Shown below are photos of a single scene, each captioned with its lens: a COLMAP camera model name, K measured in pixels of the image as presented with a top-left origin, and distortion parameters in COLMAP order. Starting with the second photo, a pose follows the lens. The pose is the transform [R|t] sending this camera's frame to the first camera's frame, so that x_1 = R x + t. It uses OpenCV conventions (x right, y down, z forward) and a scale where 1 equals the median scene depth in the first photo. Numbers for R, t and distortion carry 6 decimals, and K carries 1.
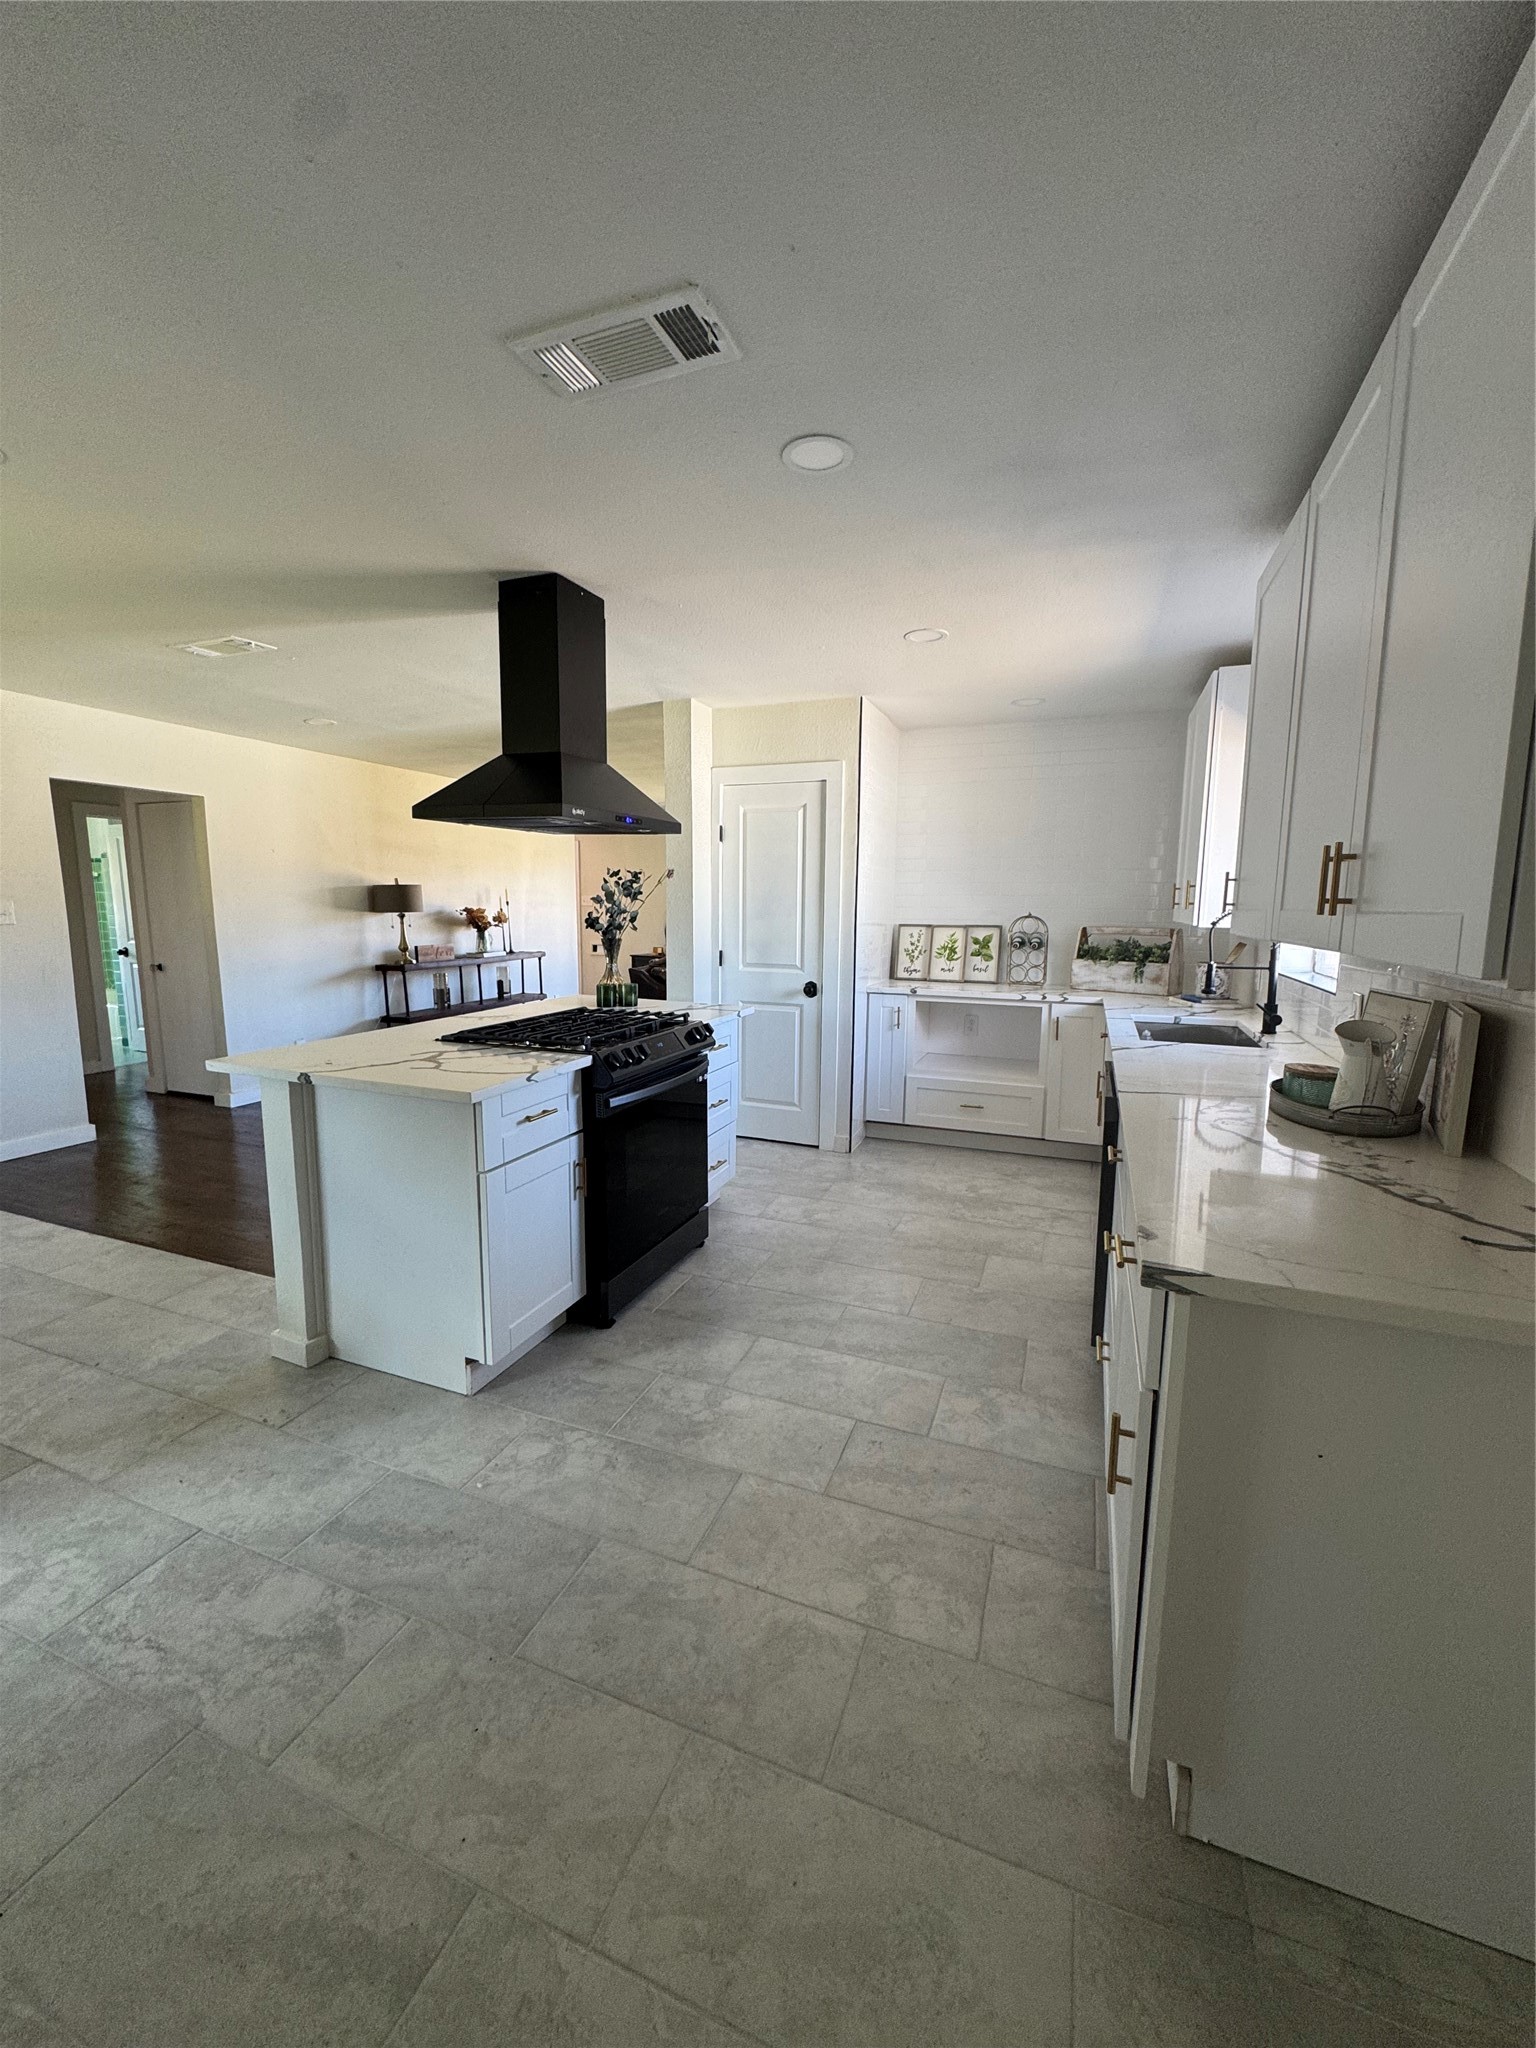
lens RADIAL K [[816.1, 0, 771.2], [0, 816.1, 1020.3], [0, 0, 1]] dist [-0.003973, 0.000452]
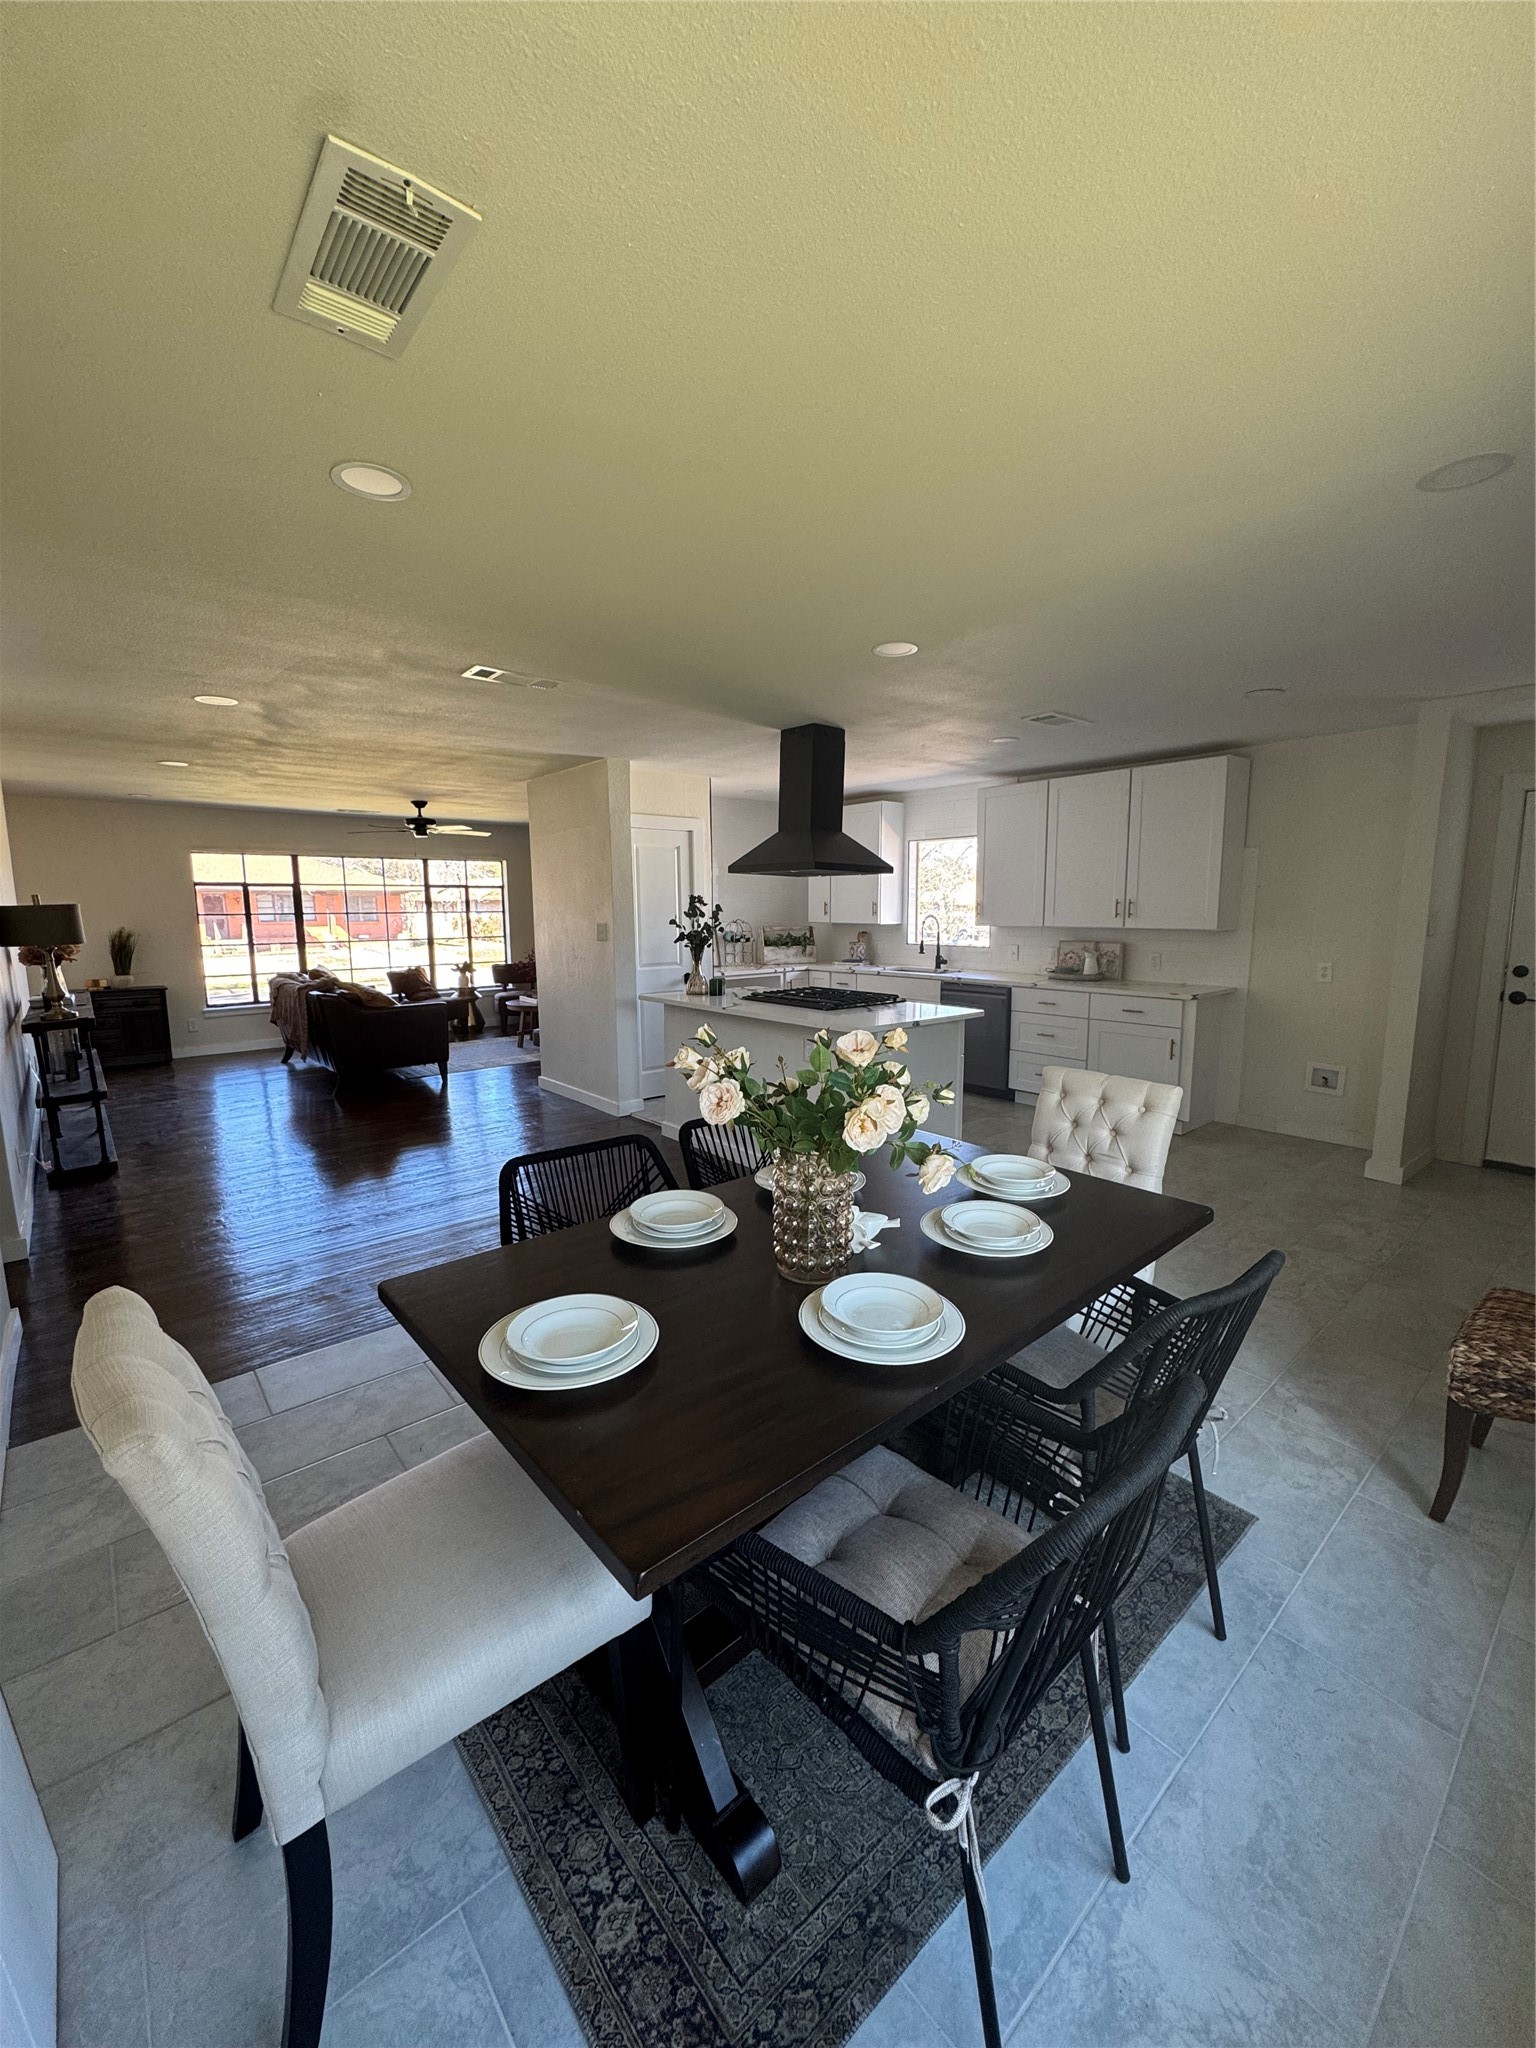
lens RADIAL K [[816.1, 0, 771.2], [0, 816.1, 1017.7], [0, 0, 1]] dist [-0.003973, 0.000452]
pose [[0.471833, -0.133072, 0.871588, -1.610743], [0.136727, 0.987629, 0.076772, -0.086002], [-0.871022, 0.082946, 0.484190, 0.293421]]
